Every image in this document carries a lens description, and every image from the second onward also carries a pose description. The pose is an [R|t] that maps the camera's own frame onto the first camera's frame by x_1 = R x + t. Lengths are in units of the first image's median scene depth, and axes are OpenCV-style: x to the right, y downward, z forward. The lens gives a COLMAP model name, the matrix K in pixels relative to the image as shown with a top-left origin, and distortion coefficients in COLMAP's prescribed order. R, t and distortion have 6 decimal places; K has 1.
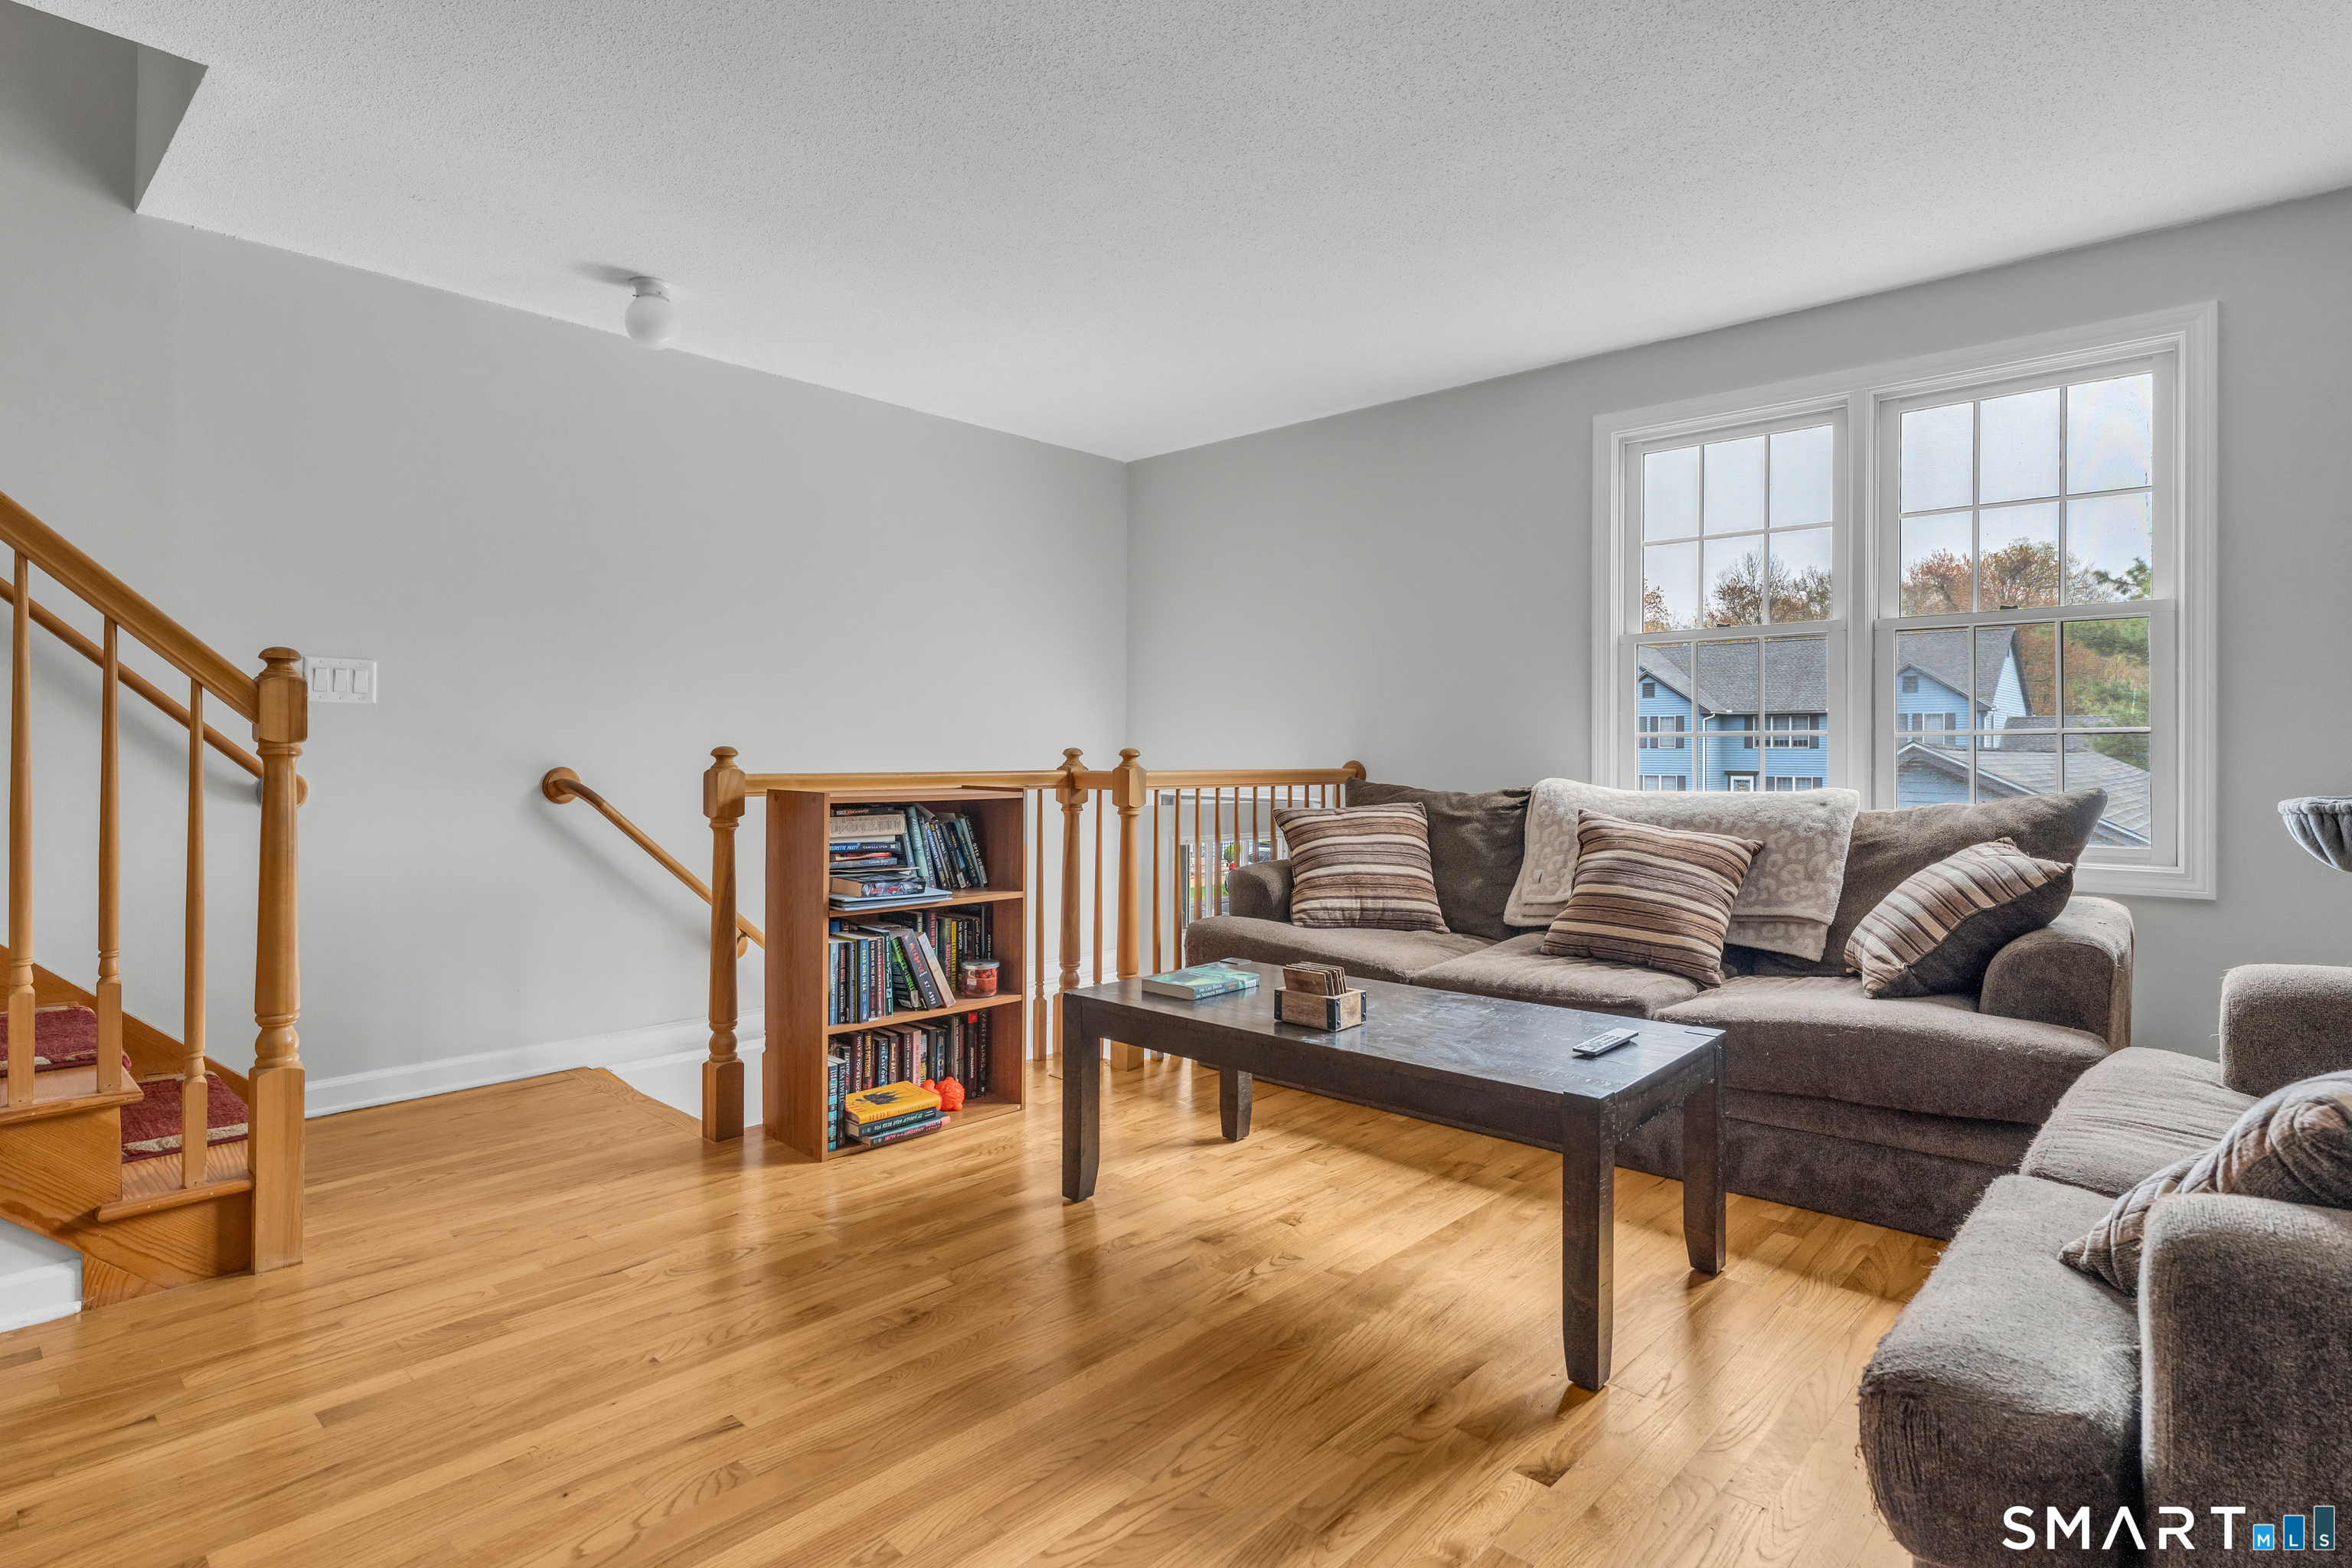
lens RADIAL K [[1197.1, 0, 1177.1], [0, 1197.1, 741.5], [0, 0, 1]] dist [-0.001917, -0.000386]
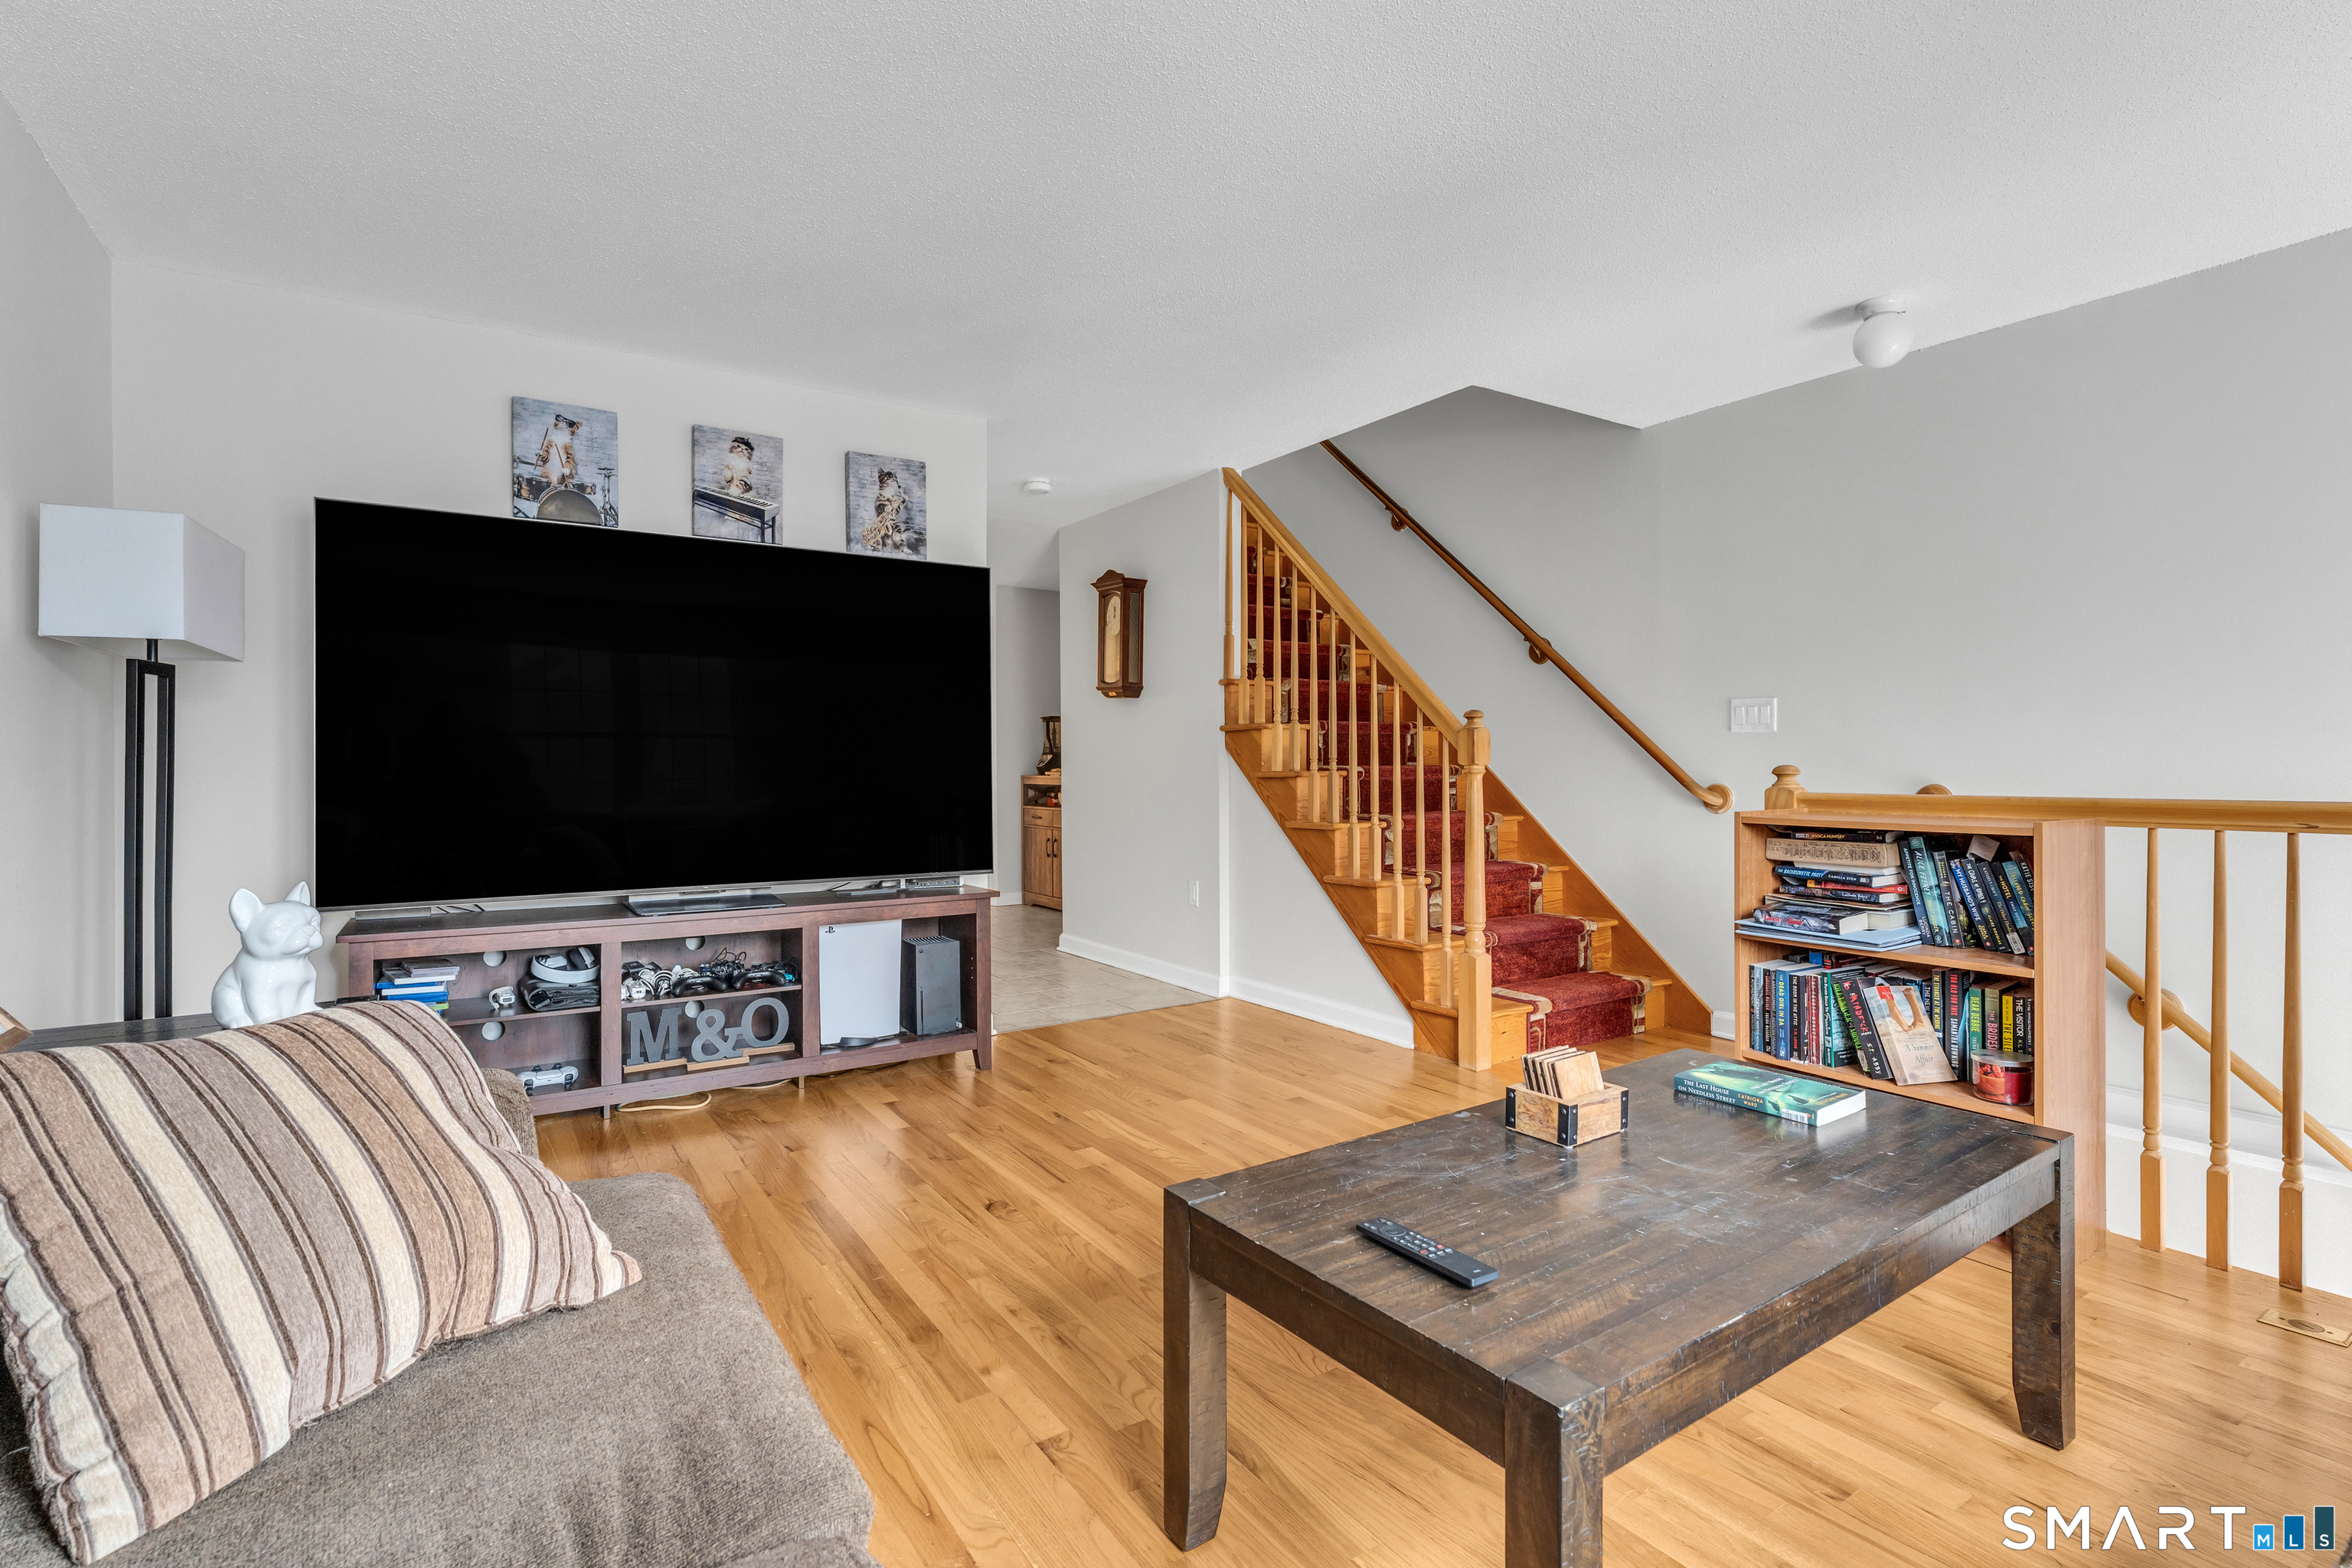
lens RADIAL K [[1105.2, 0, 1178.7], [0, 1105.2, 757.3], [0, 0, 1]] dist [-0.000384, 0.000079]
pose [[-0.239859, -0.011036, -0.970745, 0.639958], [0.009815, 0.999857, -0.013792, 0.005440], [0.970758, -0.012836, -0.239716, 0.695845]]
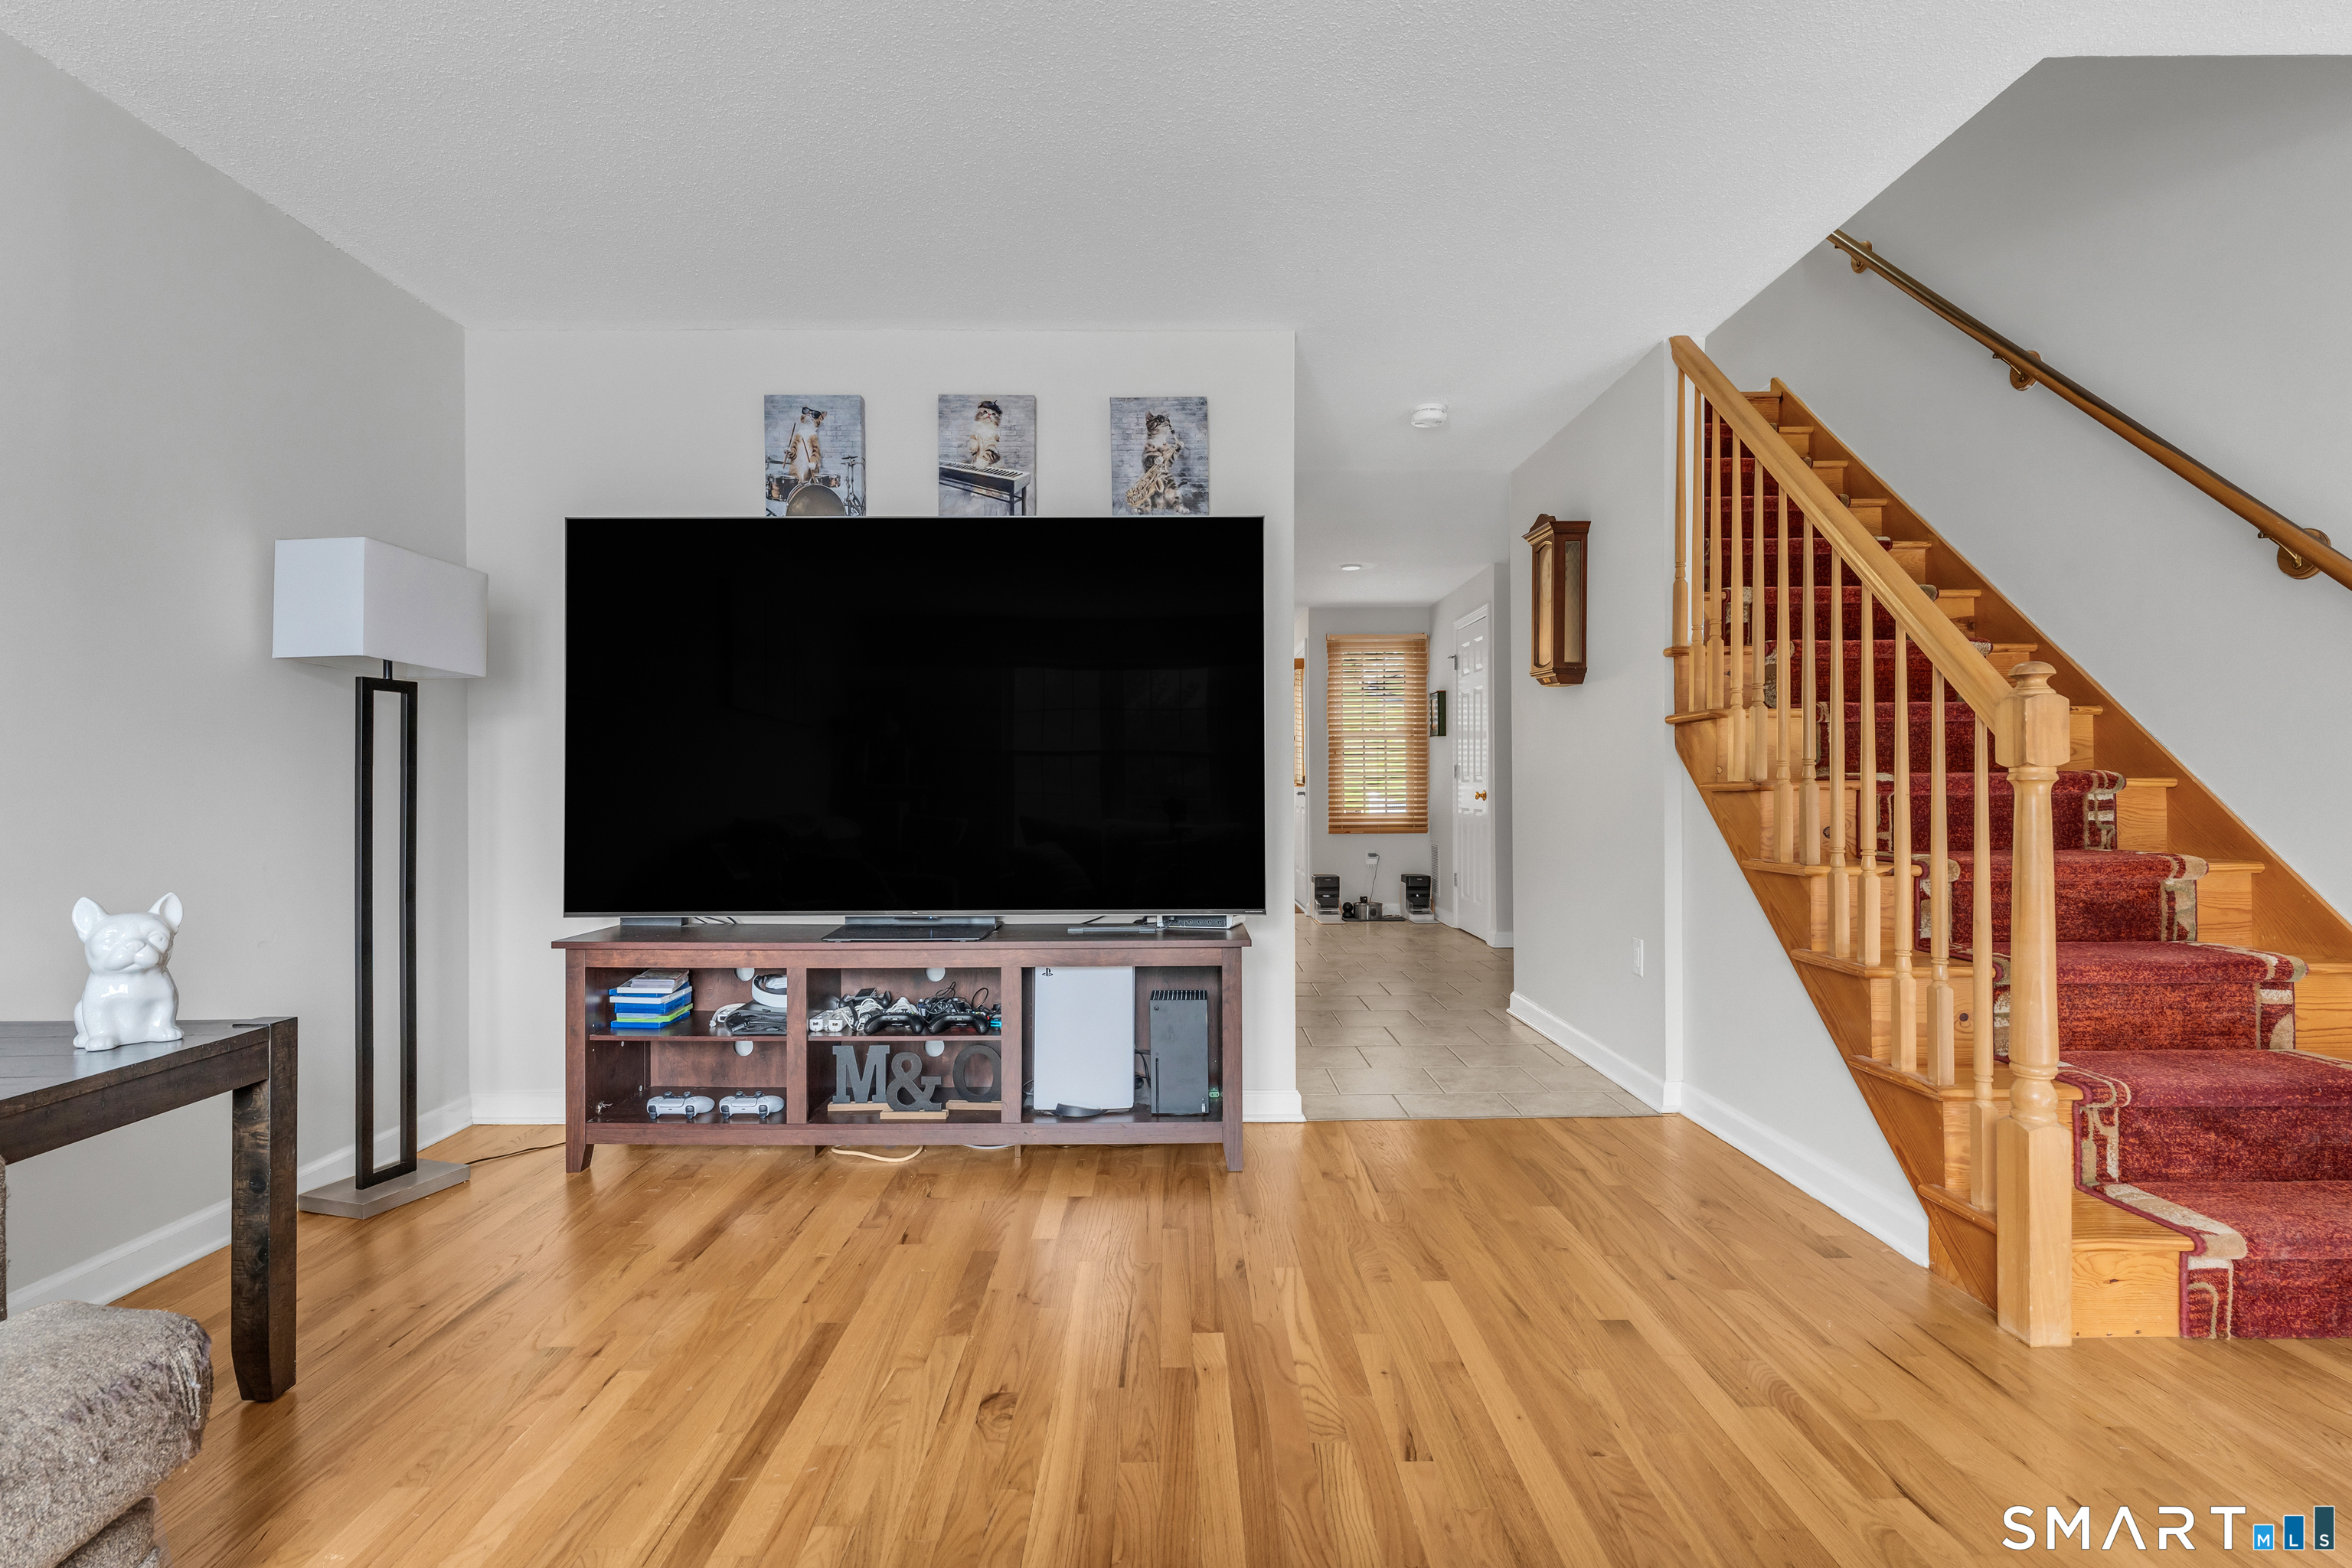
lens RADIAL K [[1146.8, 0, 1172.5], [0, 1146.8, 778.6], [0, 0, 1]] dist [-0.000615, 0.000410]
pose [[-0.729049, -0.005876, -0.684436, 0.231630], [0.007029, 0.999846, -0.016070, 0.014645], [0.684425, -0.016527, -0.728896, 0.854028]]
